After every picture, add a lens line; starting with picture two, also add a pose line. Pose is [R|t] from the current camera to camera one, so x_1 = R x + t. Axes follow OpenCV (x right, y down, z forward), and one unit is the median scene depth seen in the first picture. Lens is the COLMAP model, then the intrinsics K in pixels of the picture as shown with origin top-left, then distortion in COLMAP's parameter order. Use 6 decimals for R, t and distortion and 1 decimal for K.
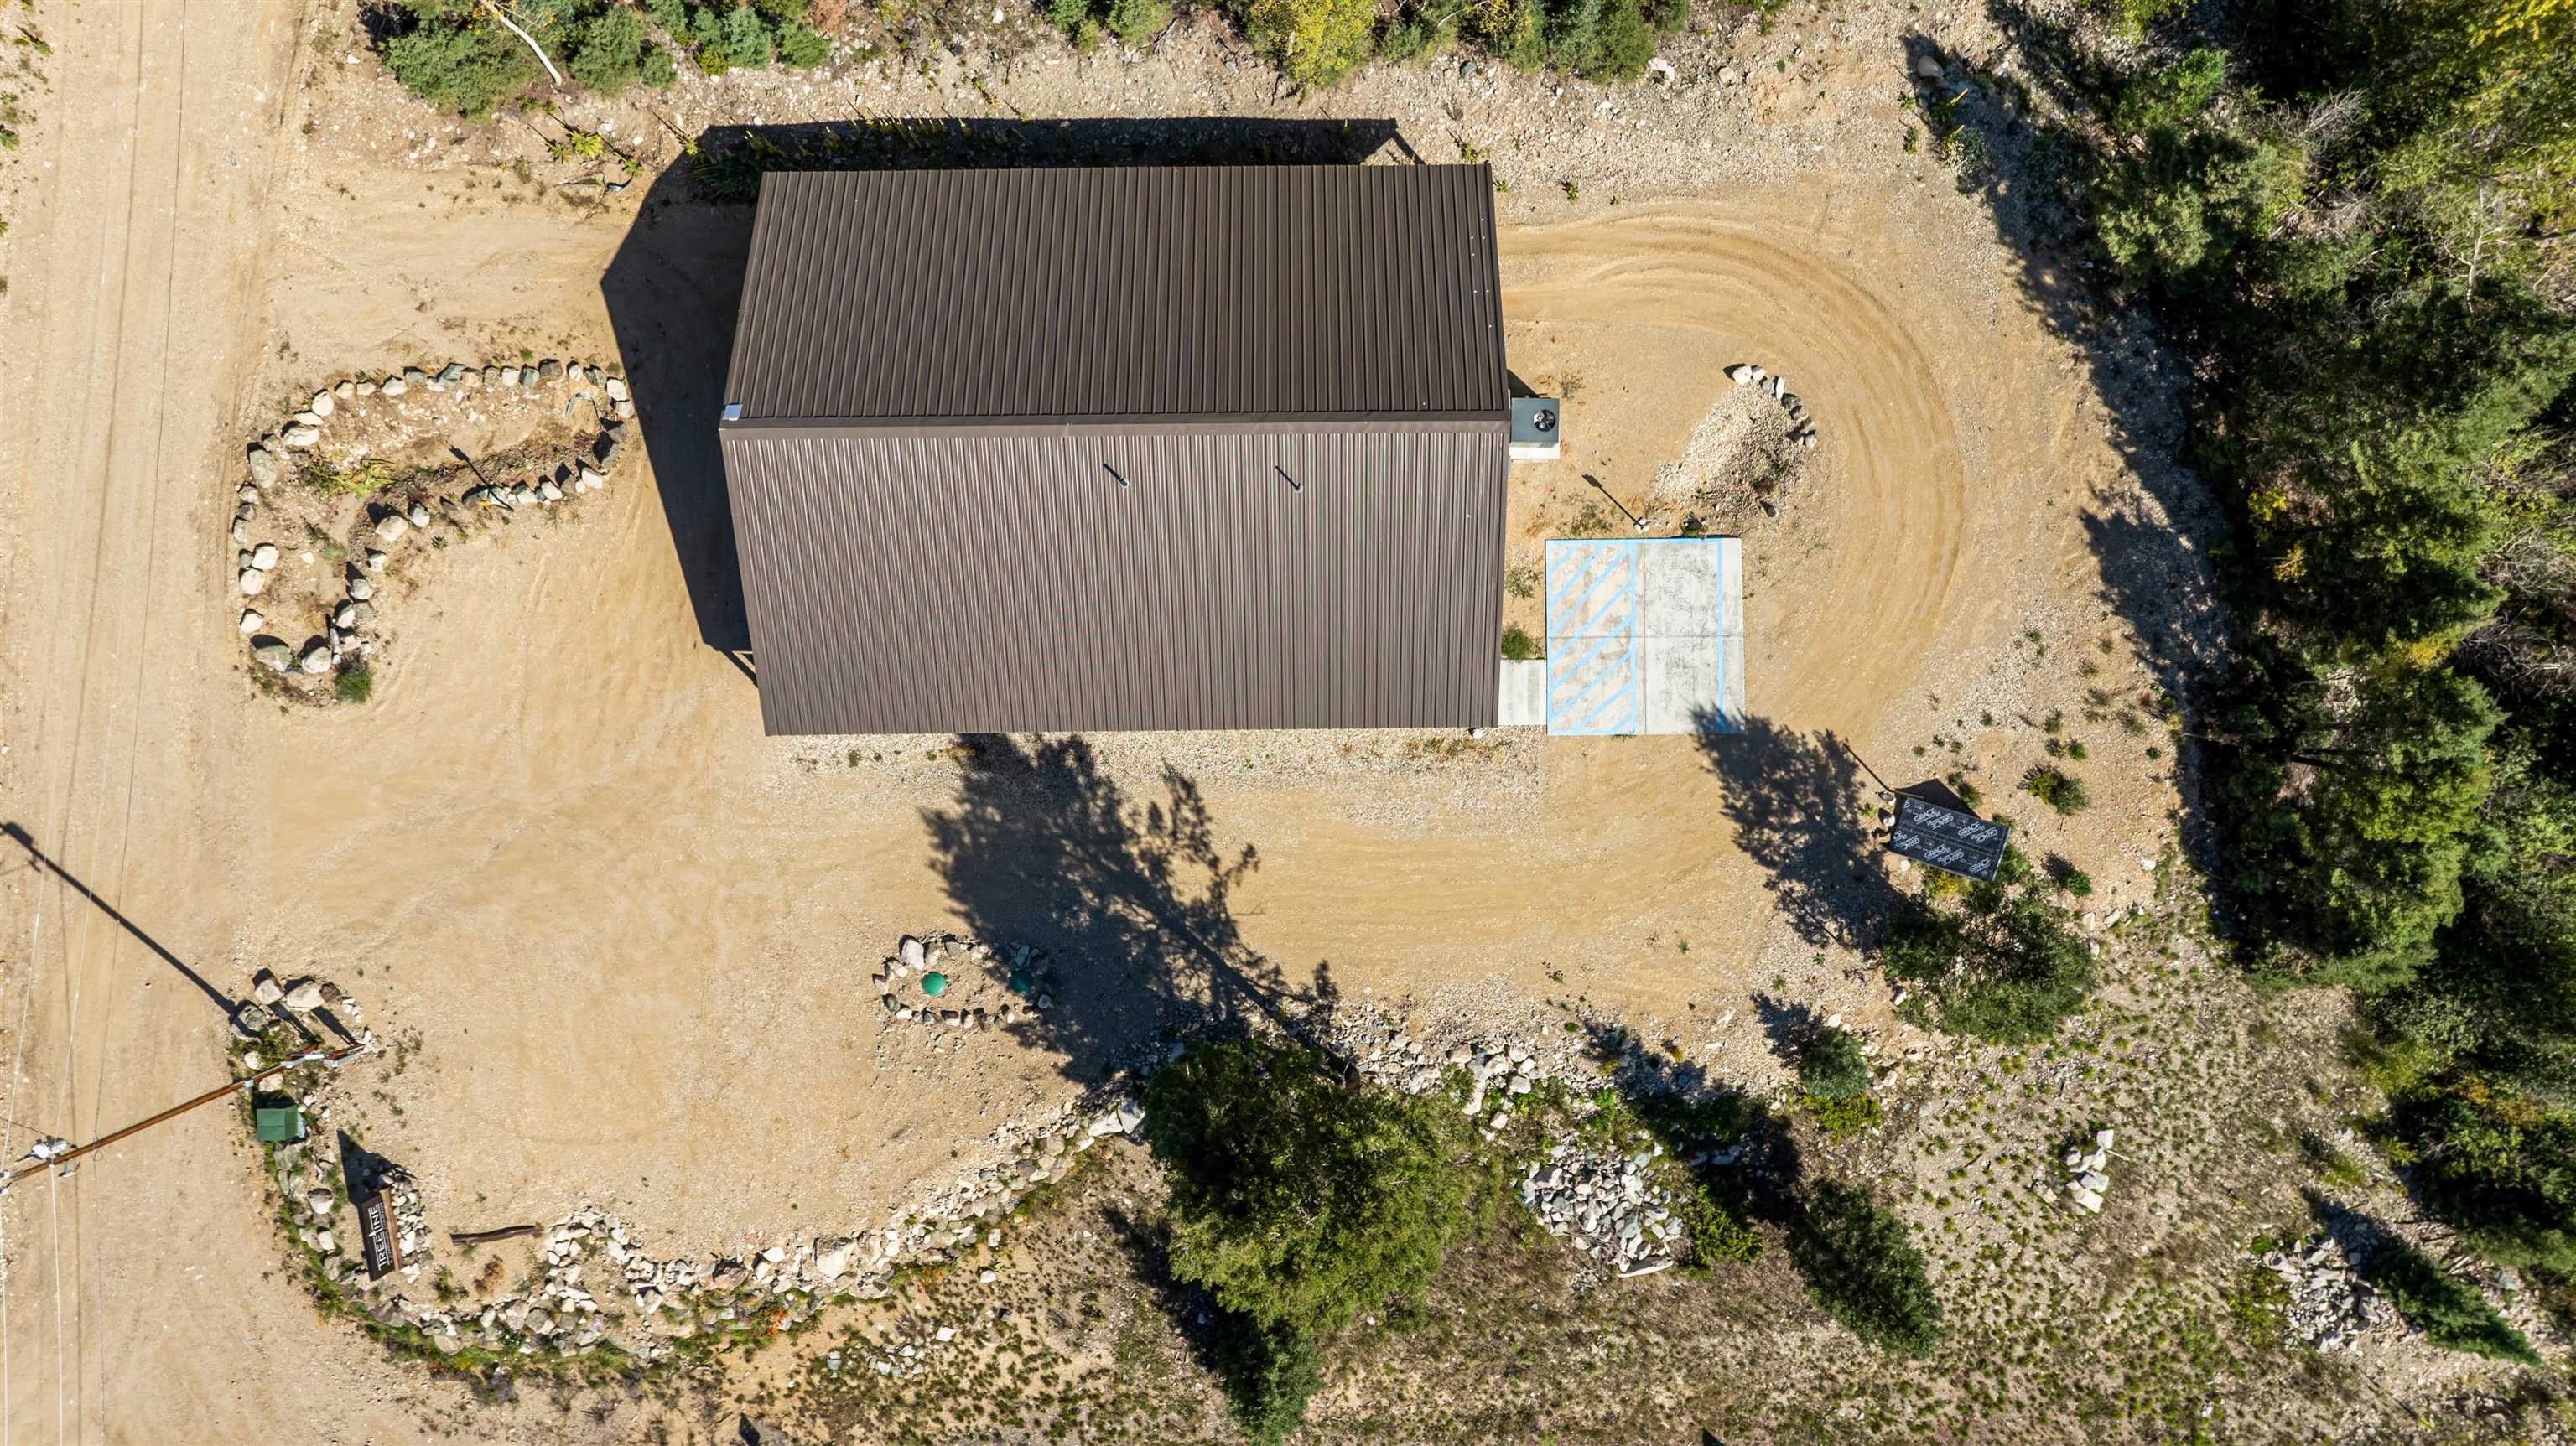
lens RADIAL K [[1807.6, 0, 1293.9], [0, 1807.6, 715.7], [0, 0, 1]] dist [-0.015242, 0.001429]
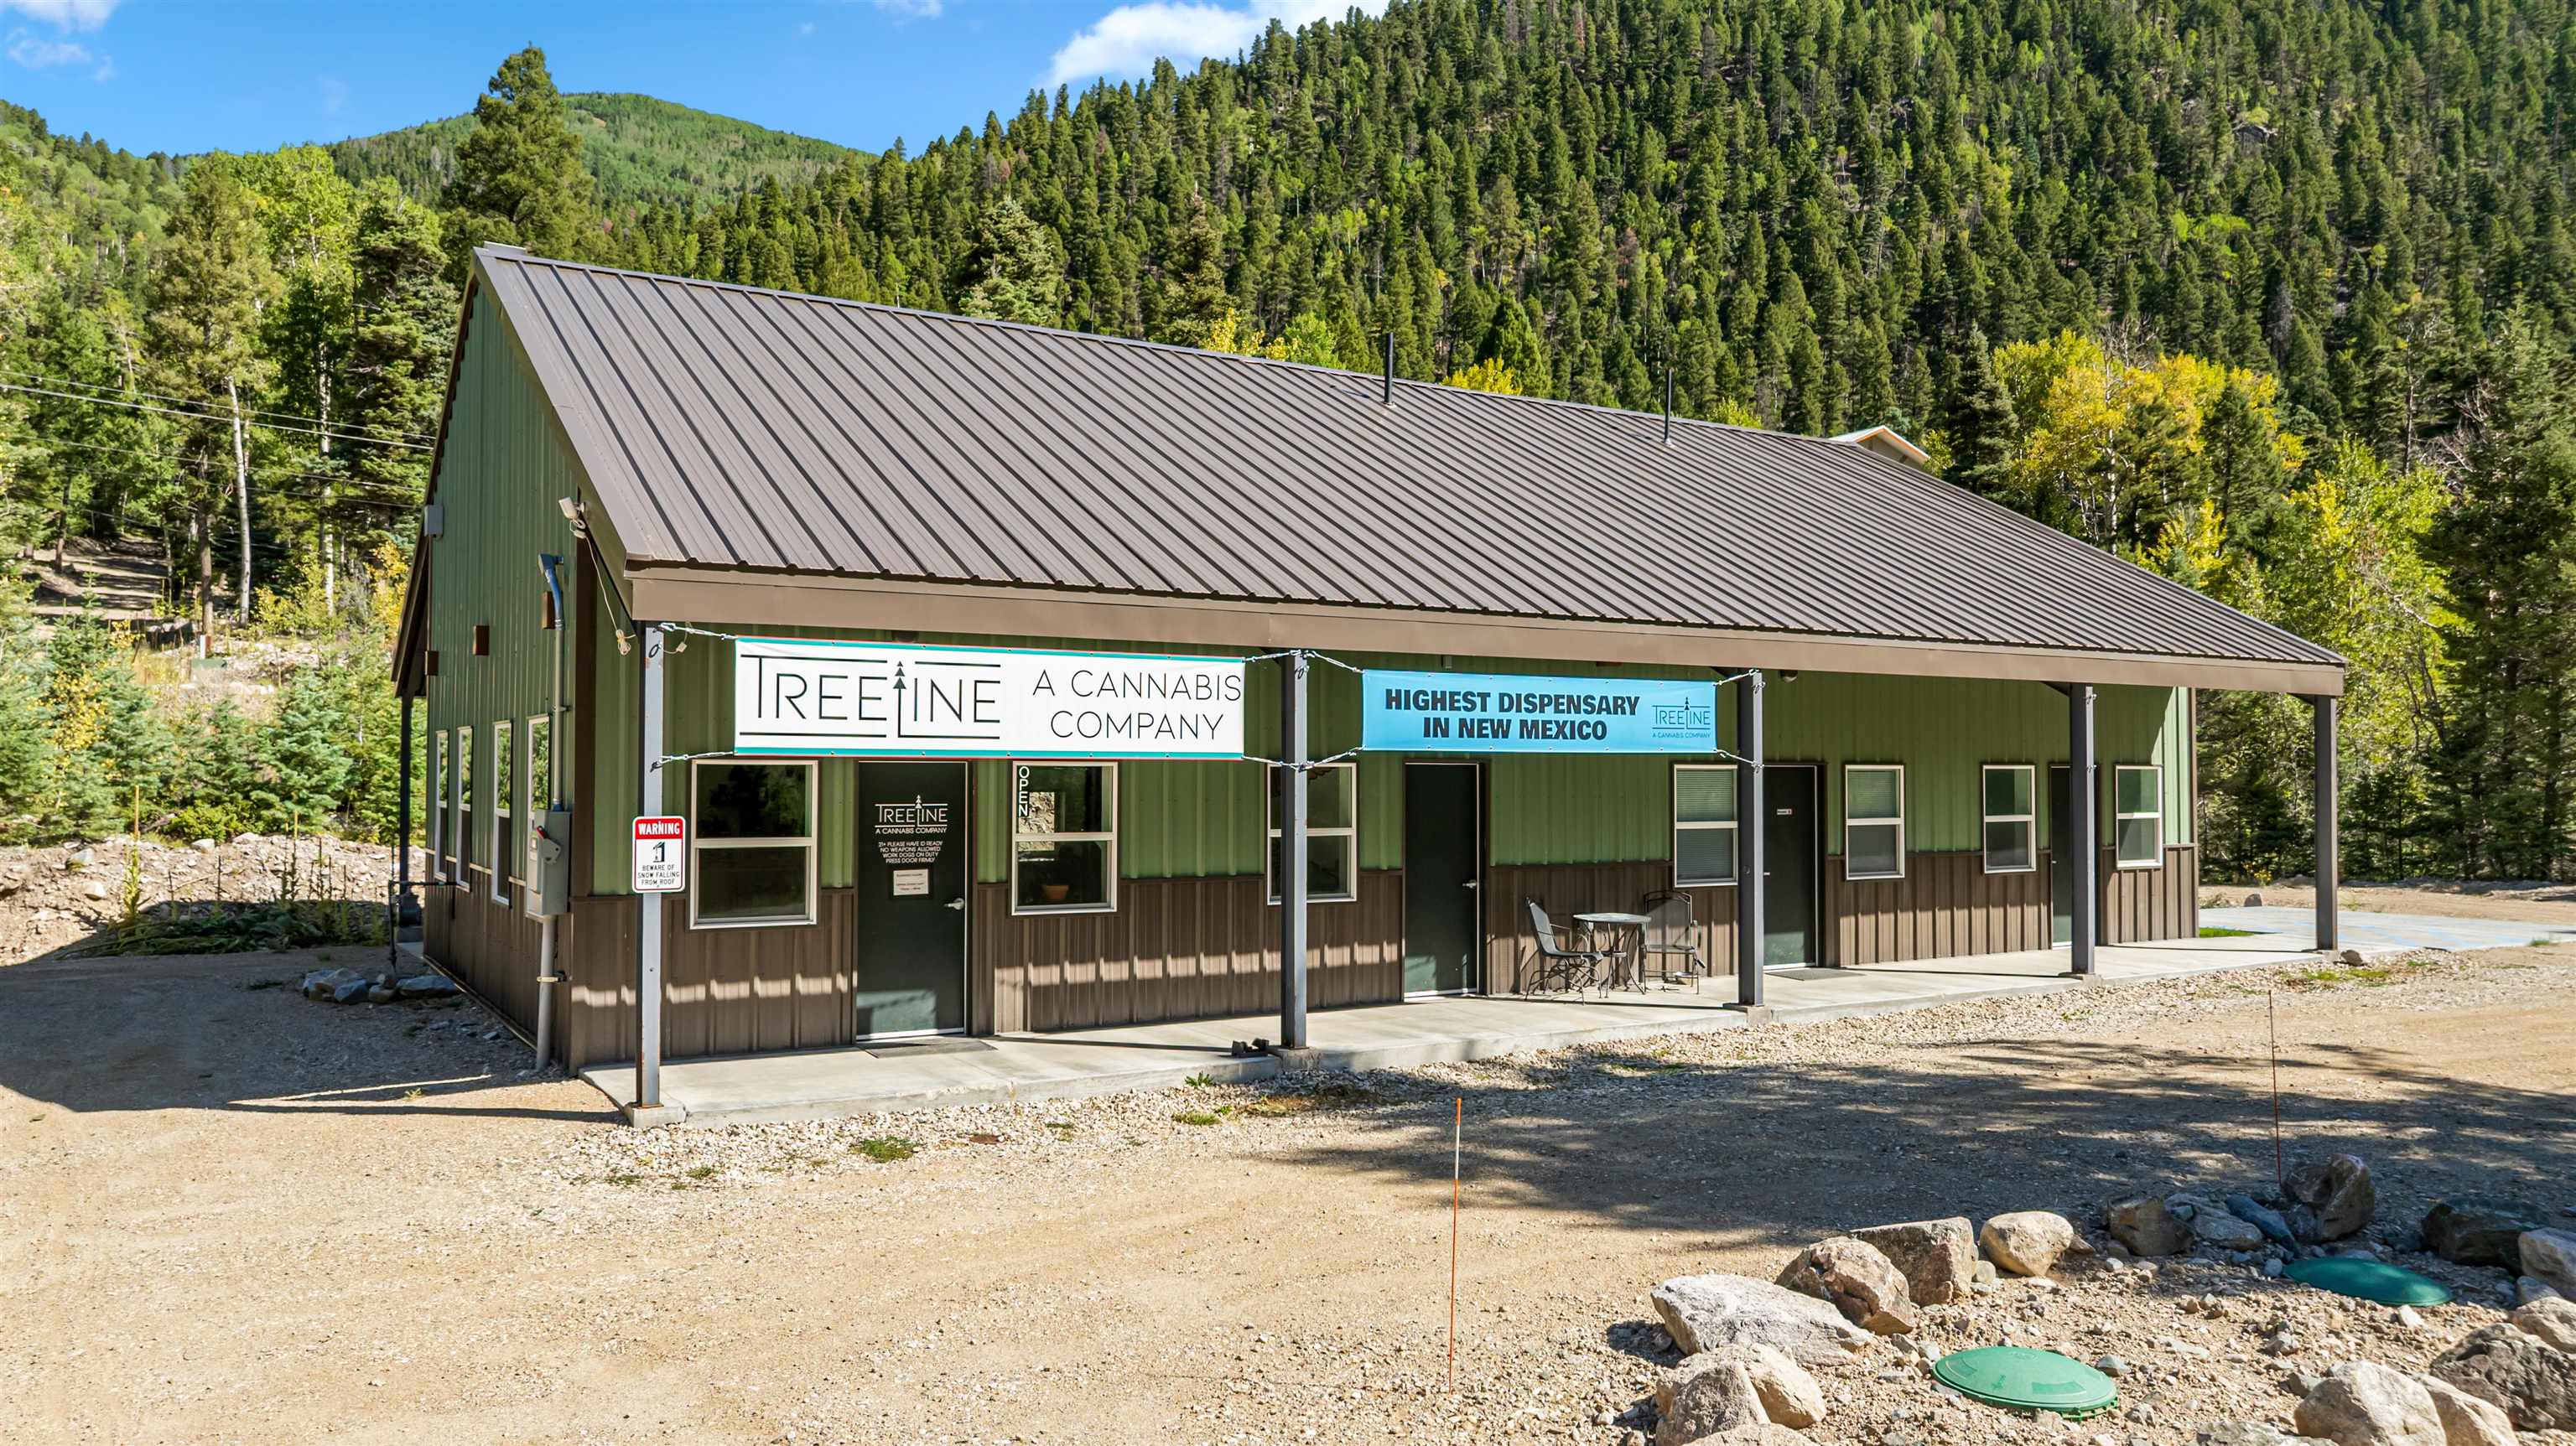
lens RADIAL K [[1804.0, 0, 1310.9], [0, 1804.0, 718.7], [0, 0, 1]] dist [-0.022700, 0.004720]
pose [[0.852979, 0.024965, 0.521347, -0.309954], [0.521705, -0.010549, -0.853060, 0.231859], [-0.015797, 0.999633, -0.022022, 0.935960]]
